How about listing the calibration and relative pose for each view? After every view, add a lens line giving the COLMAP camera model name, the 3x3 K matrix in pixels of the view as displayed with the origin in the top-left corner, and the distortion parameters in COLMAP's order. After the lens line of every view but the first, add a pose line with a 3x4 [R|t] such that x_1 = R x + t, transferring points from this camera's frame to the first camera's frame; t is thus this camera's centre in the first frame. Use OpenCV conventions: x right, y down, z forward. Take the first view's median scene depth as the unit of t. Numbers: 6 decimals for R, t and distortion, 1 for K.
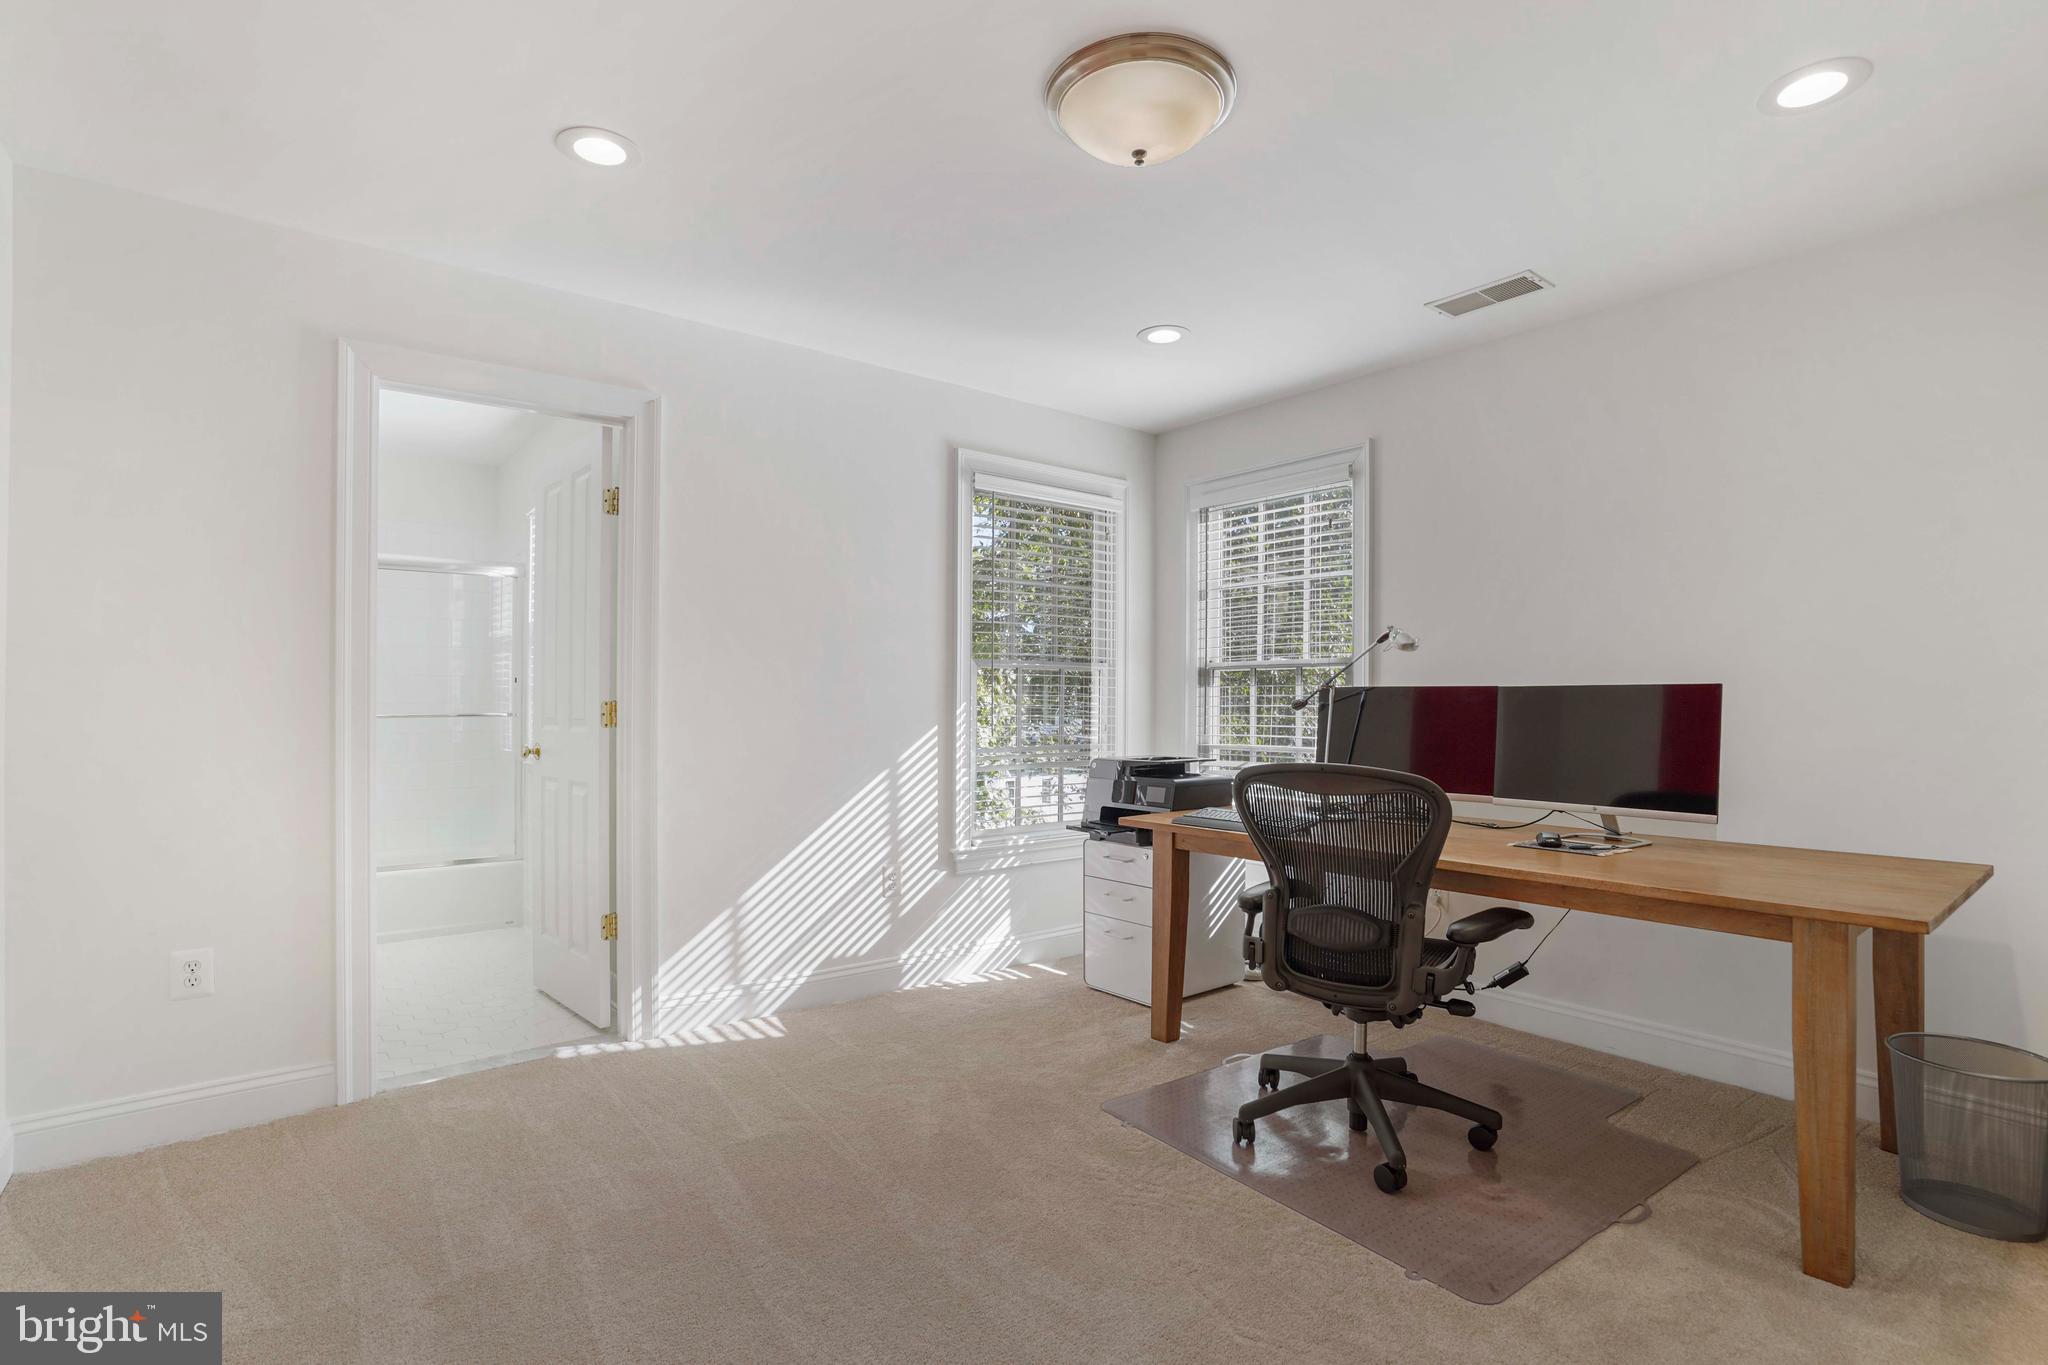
lens RADIAL K [[991.5, 0, 1011.0], [0, 991.5, 703.9], [0, 0, 1]] dist [-0.062683, 0.030271]
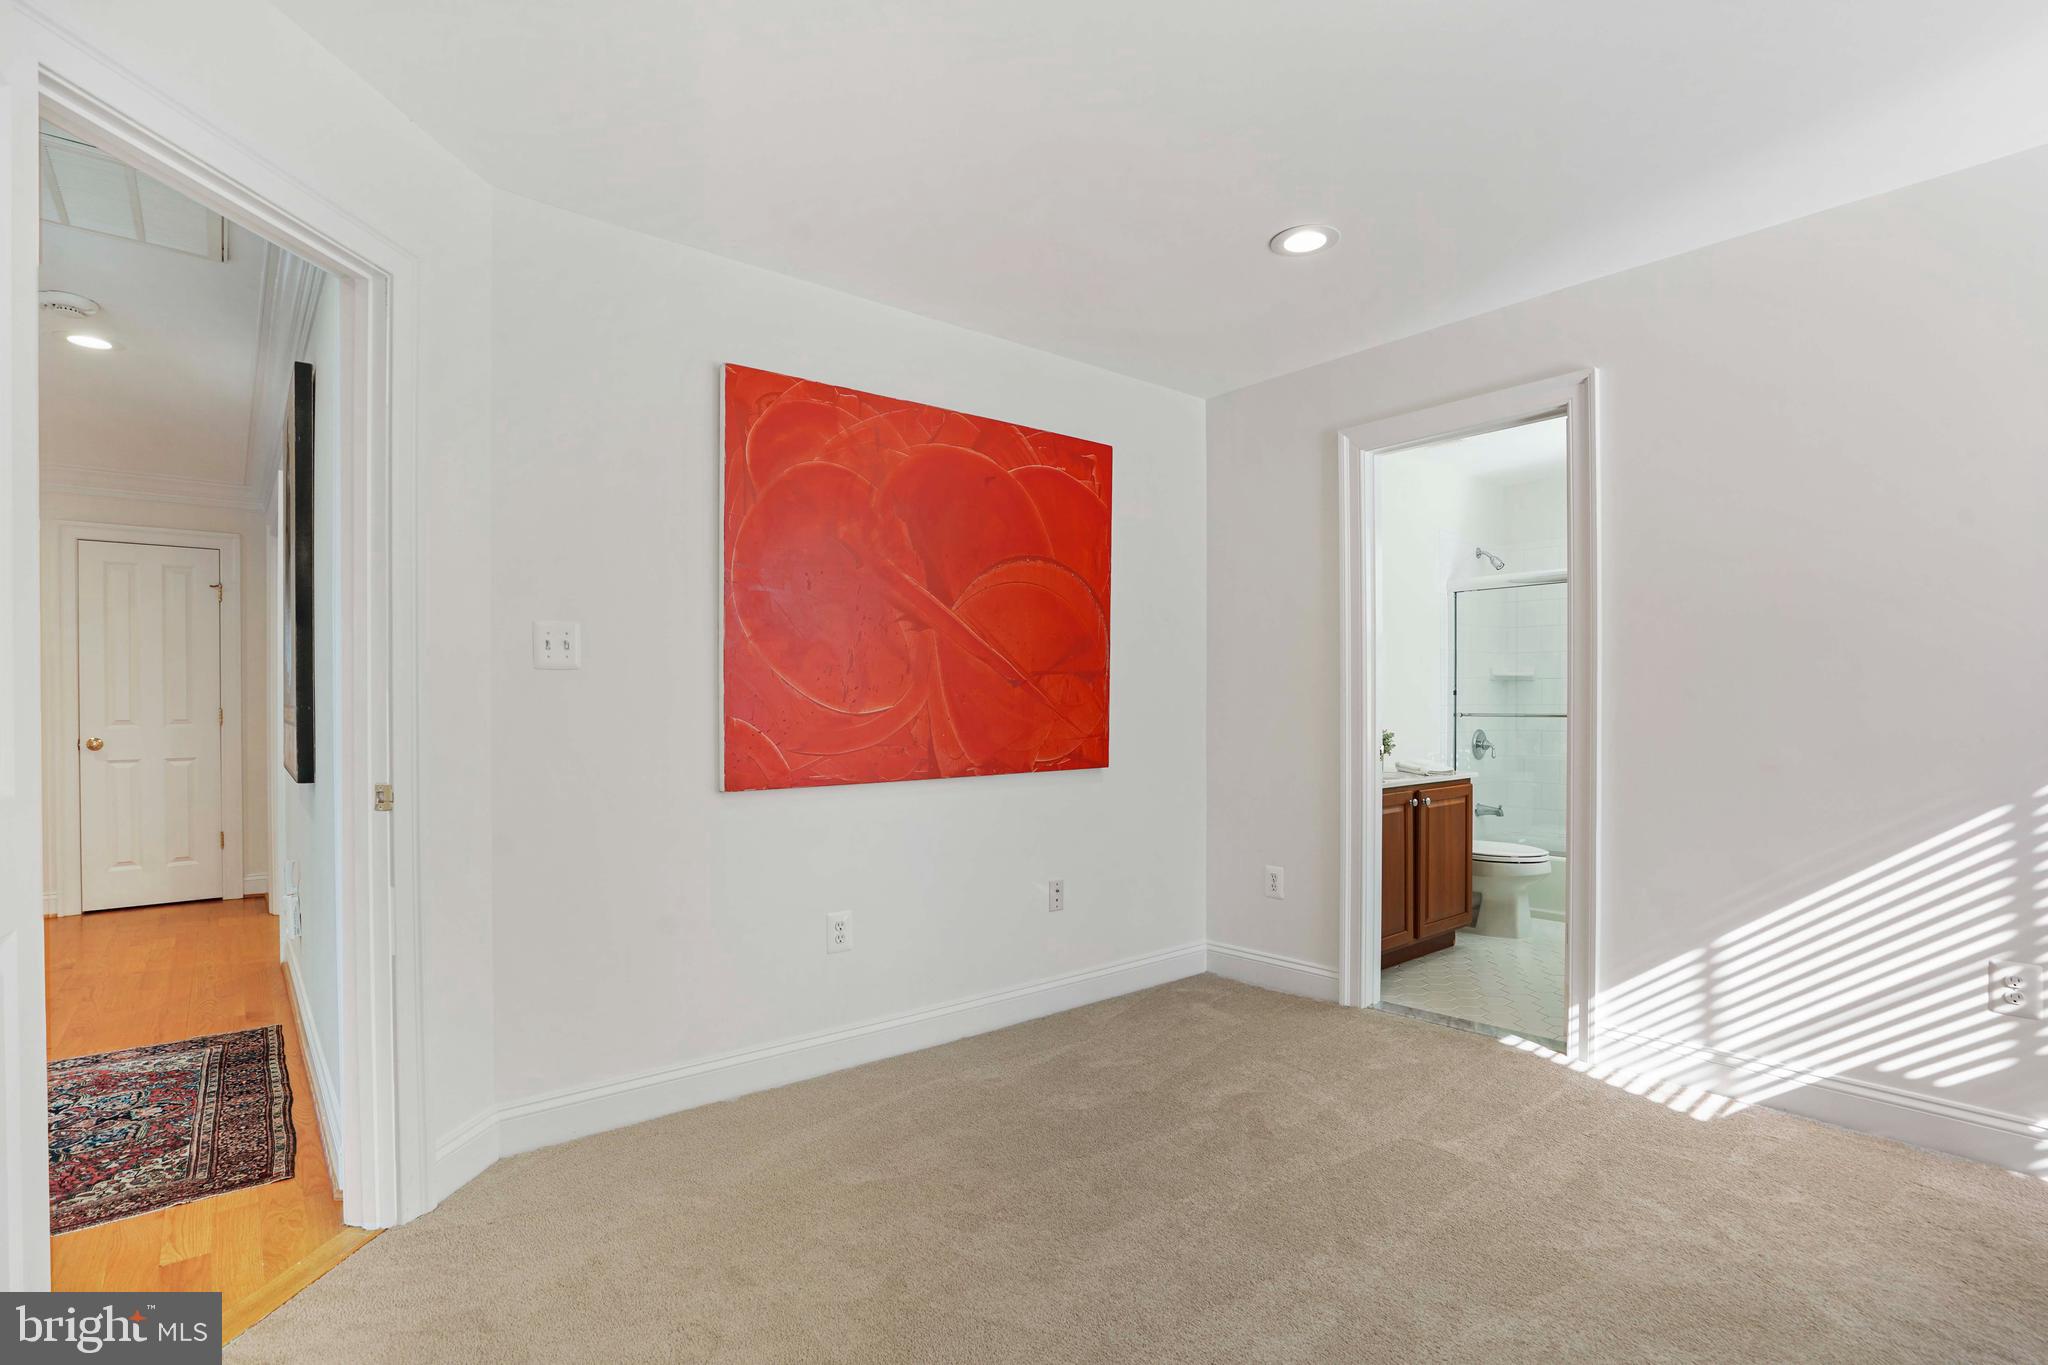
lens RADIAL K [[991.5, 0, 1011.0], [0, 991.5, 703.9], [0, 0, 1]] dist [-0.062683, 0.030271]
pose [[0.033792, 0.000683, -0.999429, 0.509783], [0.002410, 0.999997, 0.000765, -0.001501], [0.999426, -0.002434, 0.033790, 0.398406]]
